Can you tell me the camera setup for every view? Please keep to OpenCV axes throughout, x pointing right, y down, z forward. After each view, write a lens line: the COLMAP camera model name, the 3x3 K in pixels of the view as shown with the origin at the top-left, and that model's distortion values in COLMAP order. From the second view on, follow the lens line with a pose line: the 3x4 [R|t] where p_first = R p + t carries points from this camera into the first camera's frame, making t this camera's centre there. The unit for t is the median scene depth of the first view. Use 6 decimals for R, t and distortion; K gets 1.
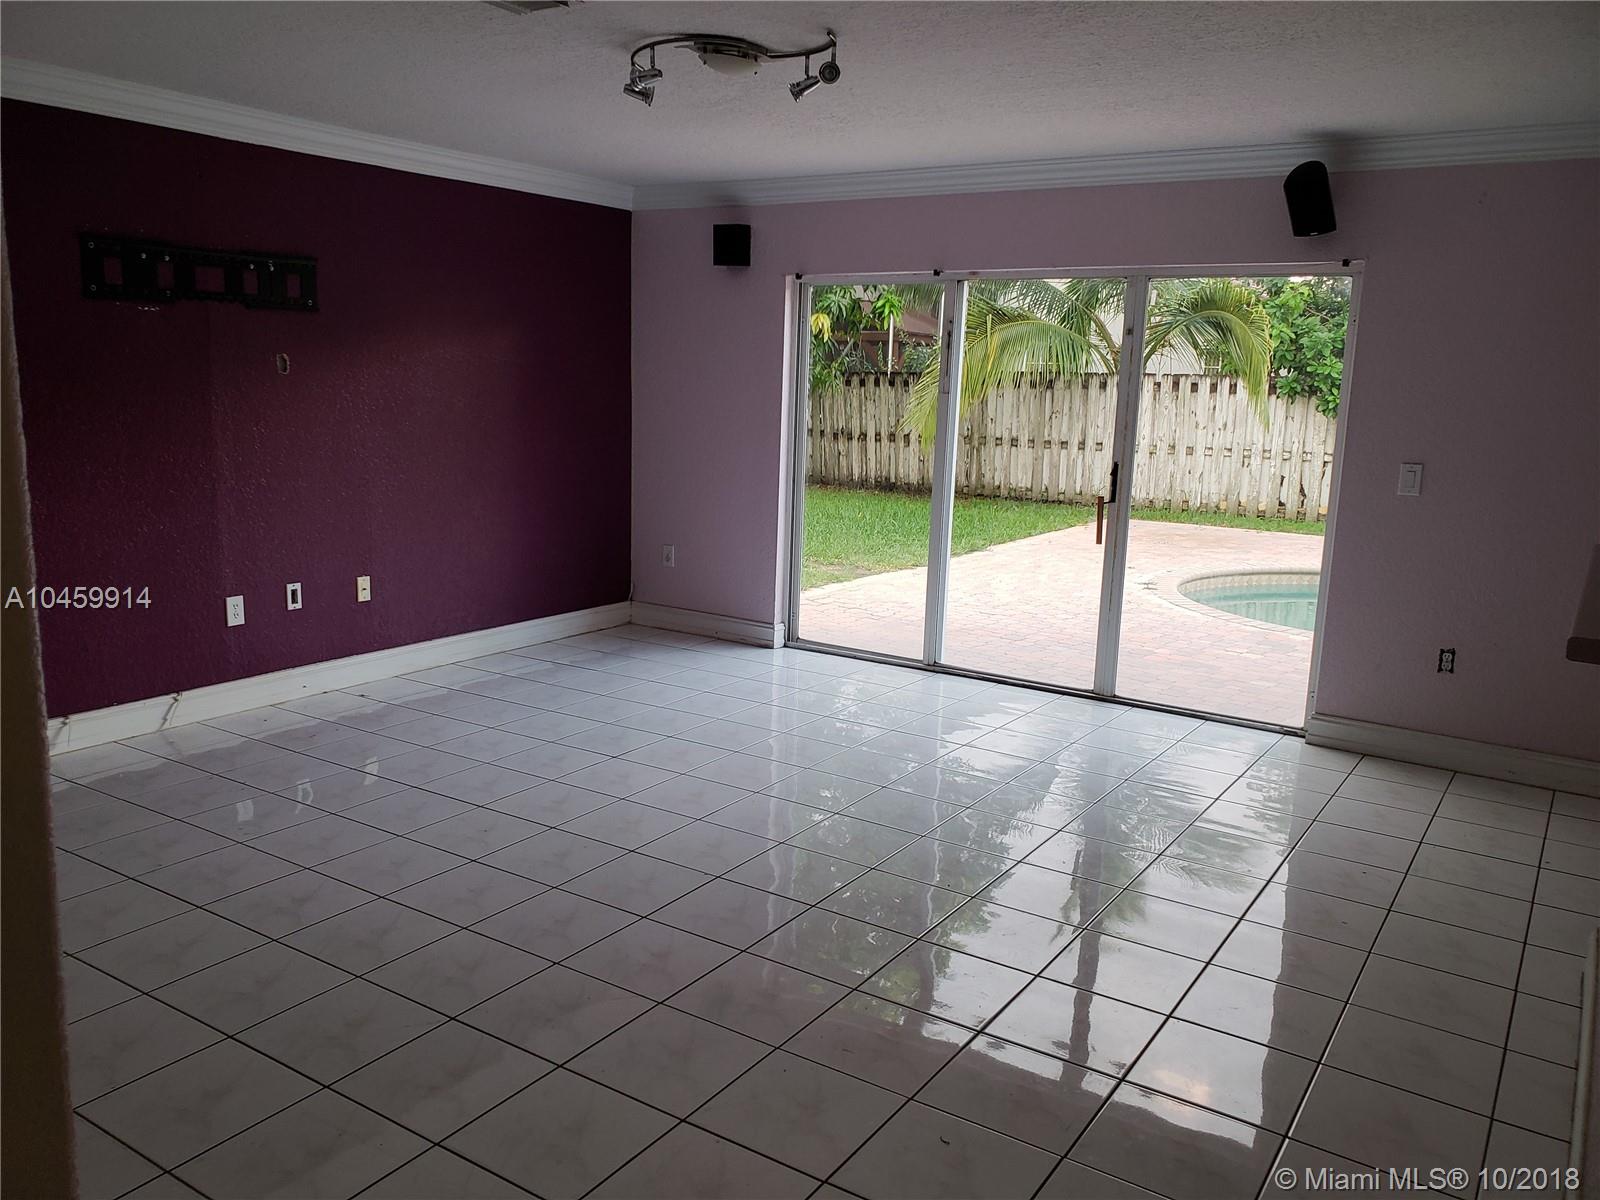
lens RADIAL K [[1258.7, 0, 796.9], [0, 1258.7, 600.1], [0, 0, 1]] dist [0.029448, -0.021530]
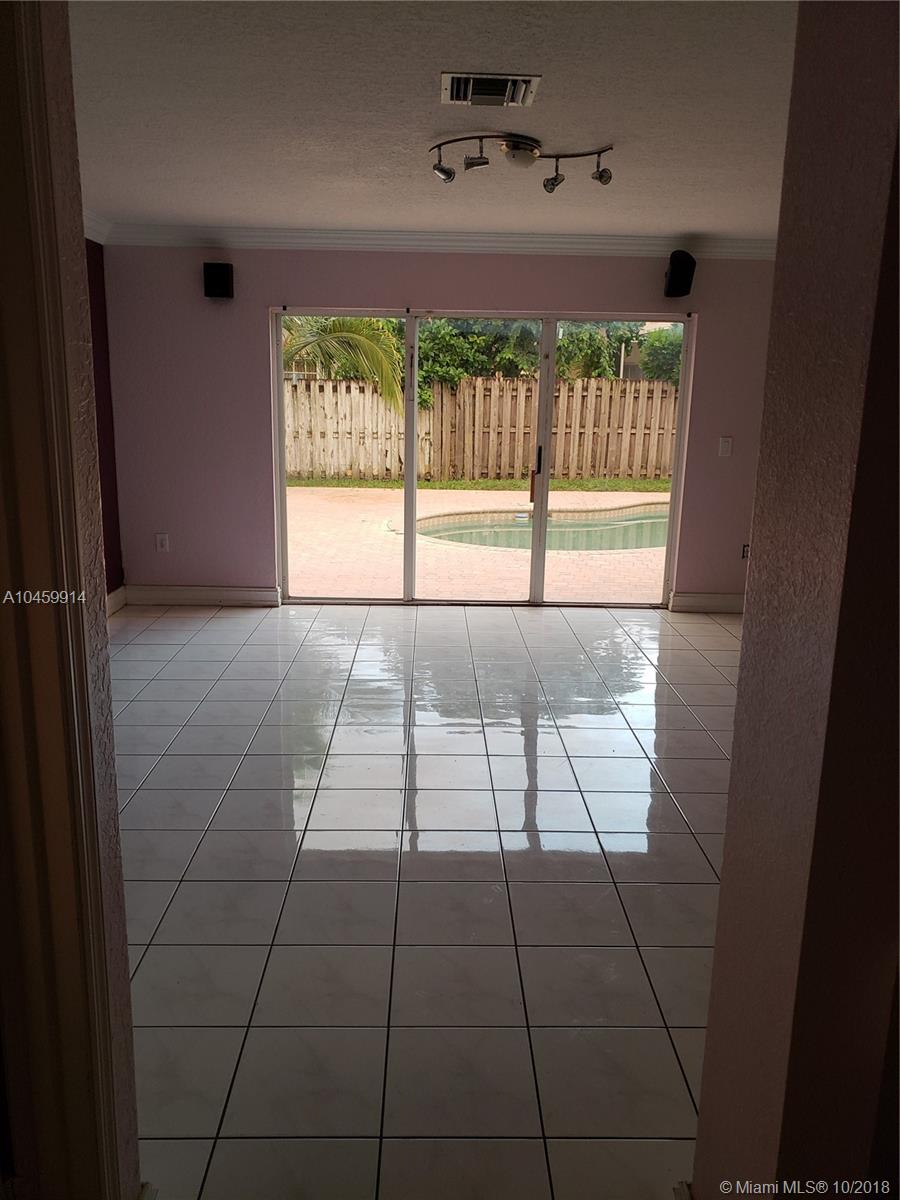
lens RADIAL K [[944.1, 0, 448.2], [0, 944.1, 632.6], [0, 0, 1]] dist [0.029448, -0.021530]
pose [[0.822552, -0.159560, 0.545847, -0.188225], [0.110367, 0.986373, 0.122018, -0.015686], [-0.557877, -0.040123, 0.828953, 0.048680]]
